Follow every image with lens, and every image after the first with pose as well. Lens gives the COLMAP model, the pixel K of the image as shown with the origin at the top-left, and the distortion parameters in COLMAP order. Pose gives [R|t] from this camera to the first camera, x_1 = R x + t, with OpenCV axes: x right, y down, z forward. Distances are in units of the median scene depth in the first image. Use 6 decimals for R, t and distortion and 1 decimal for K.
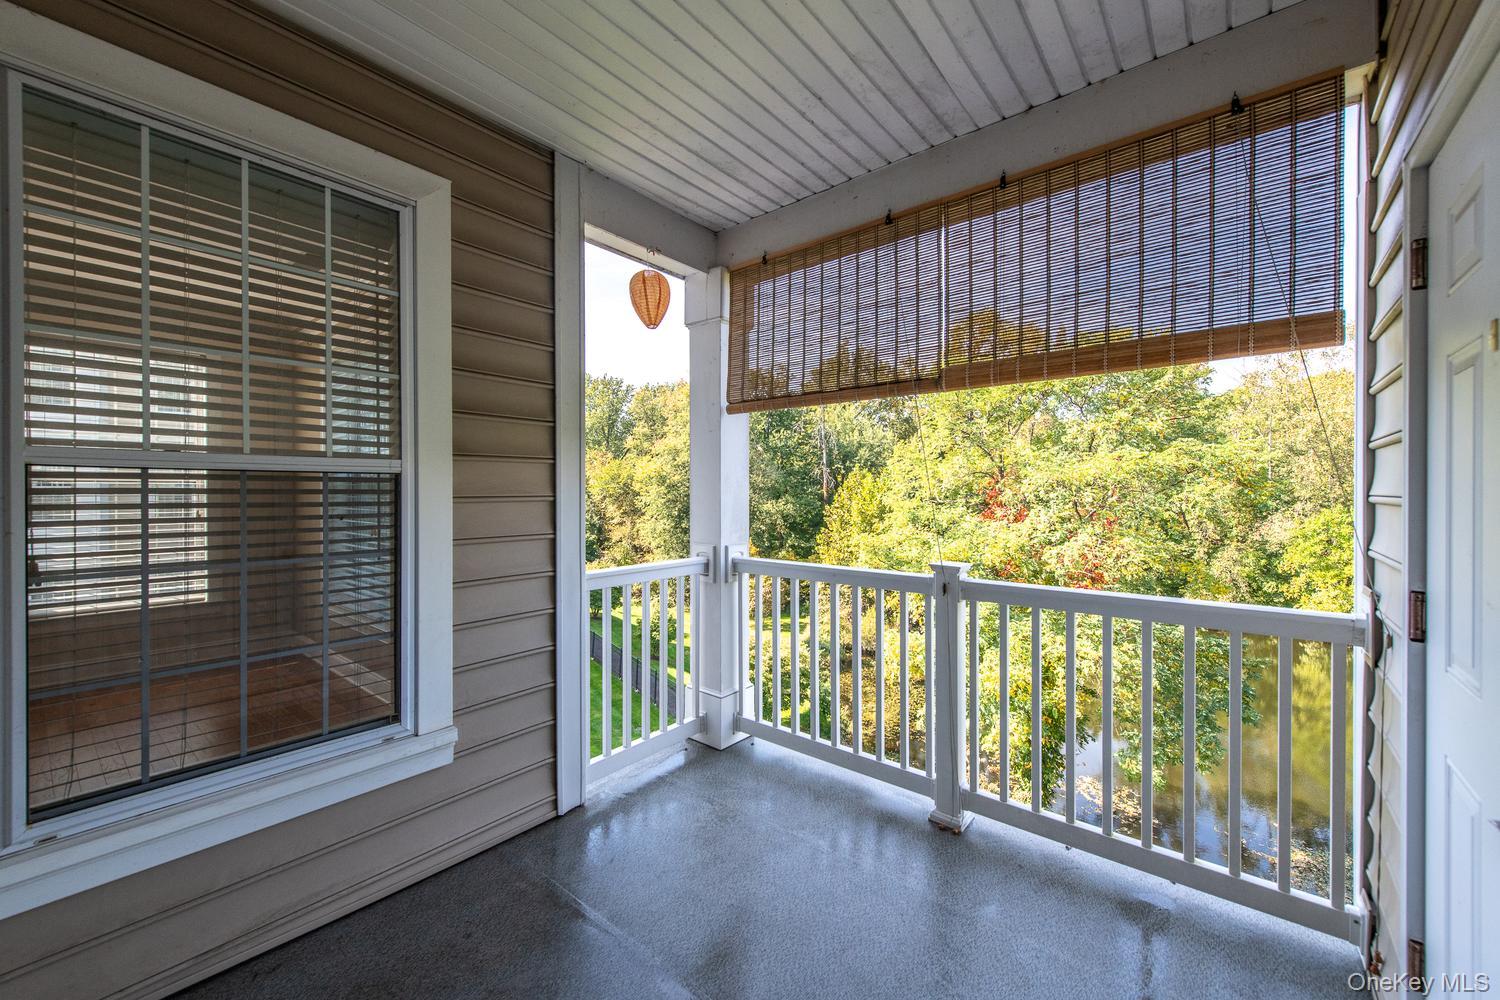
lens RADIAL K [[594.0, 0, 754.4], [0, 594.0, 496.6], [0, 0, 1]] dist [0.016331, -0.005370]
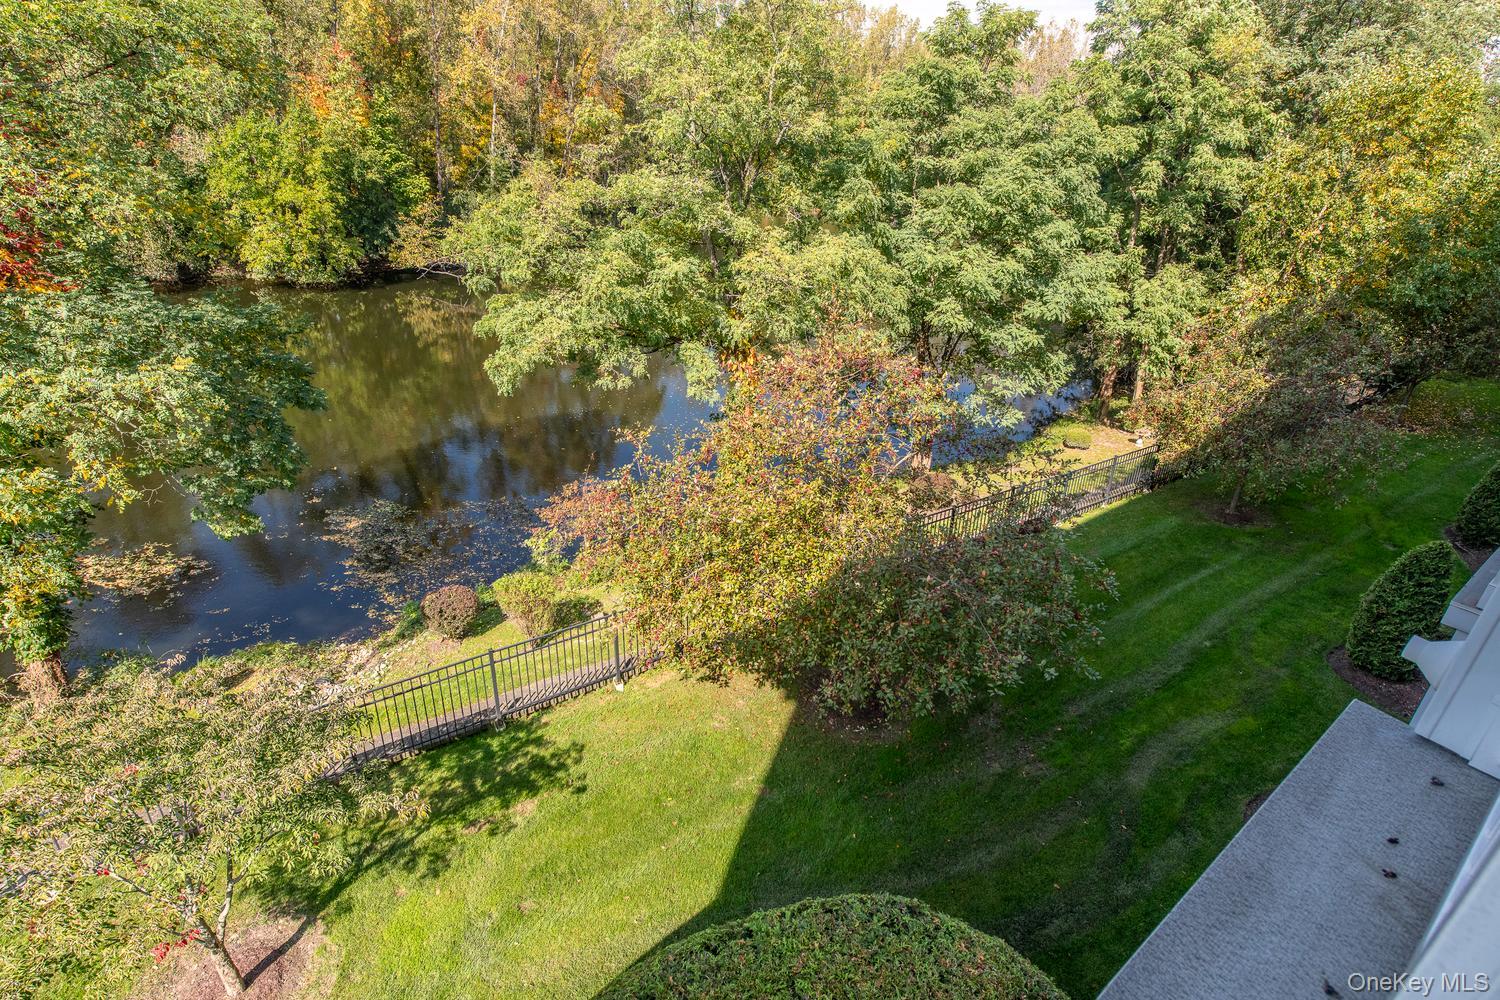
lens RADIAL K [[757.1, 0, 749.6], [0, 757.1, 493.6], [0, 0, 1]] dist [0.024942, -0.014764]
pose [[0.232393, -0.414741, 0.879764, 0.013816], [-0.038769, 0.899859, 0.434455, 0.009315], [-0.971849, -0.135071, 0.193041, 0.147762]]
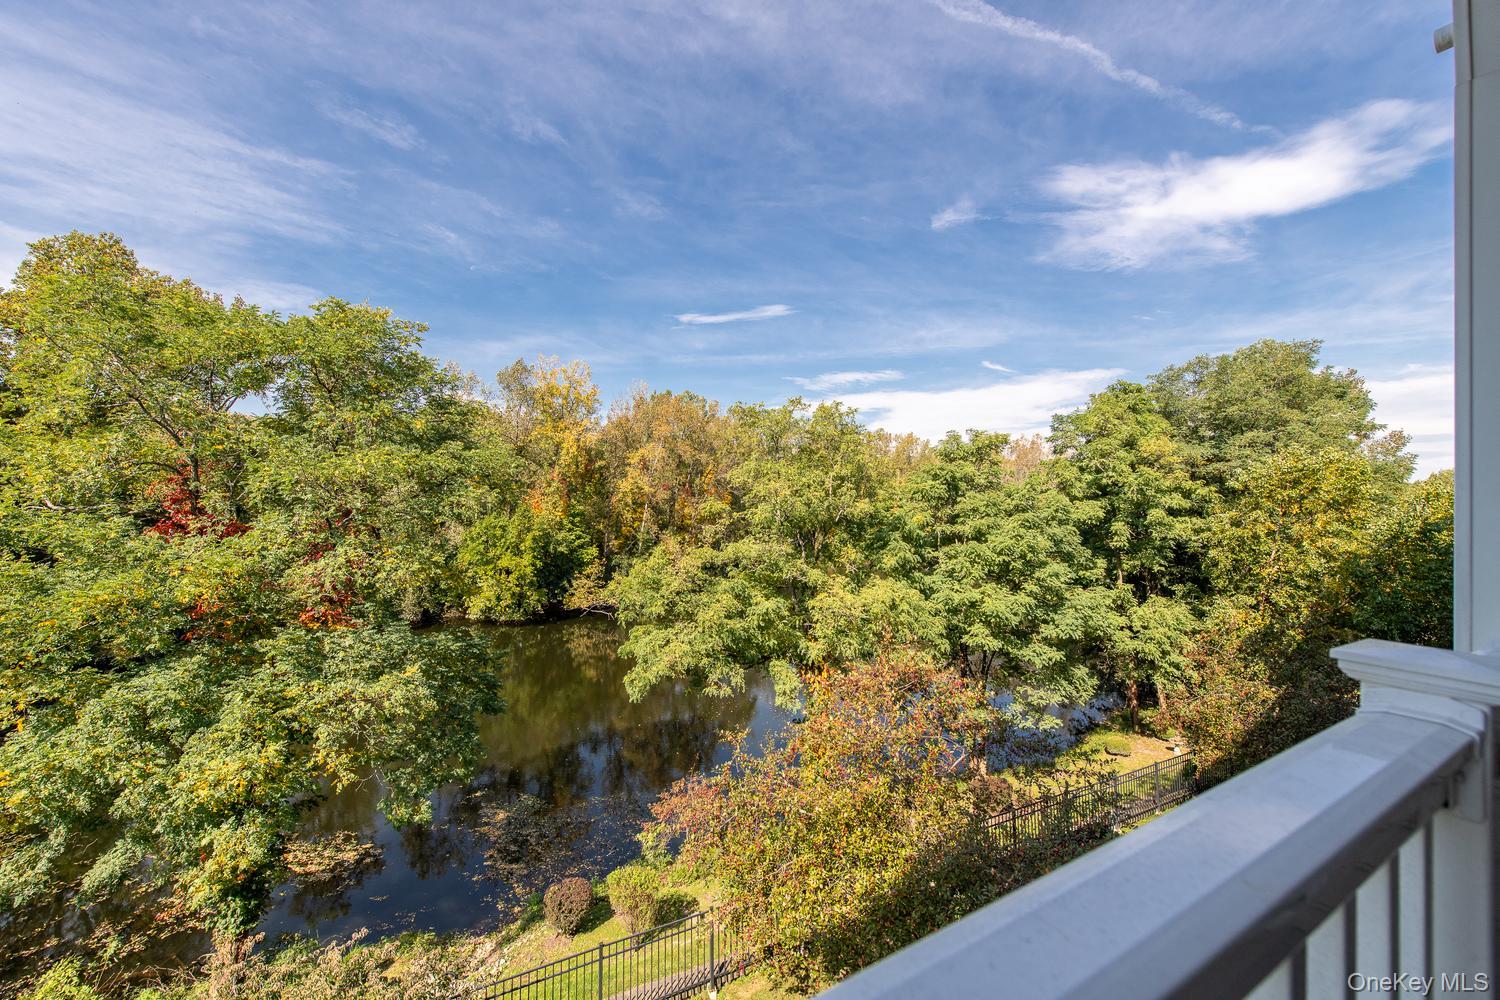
lens RADIAL K [[584.4, 0, 748.6], [0, 584.4, 494.3], [0, 0, 1]] dist [0.011375, -0.003839]
pose [[0.343236, 0.021687, 0.938999, -0.001508], [-0.001890, 0.999747, -0.022400, 0.006081], [-0.939247, 0.005914, 0.343190, 0.144859]]
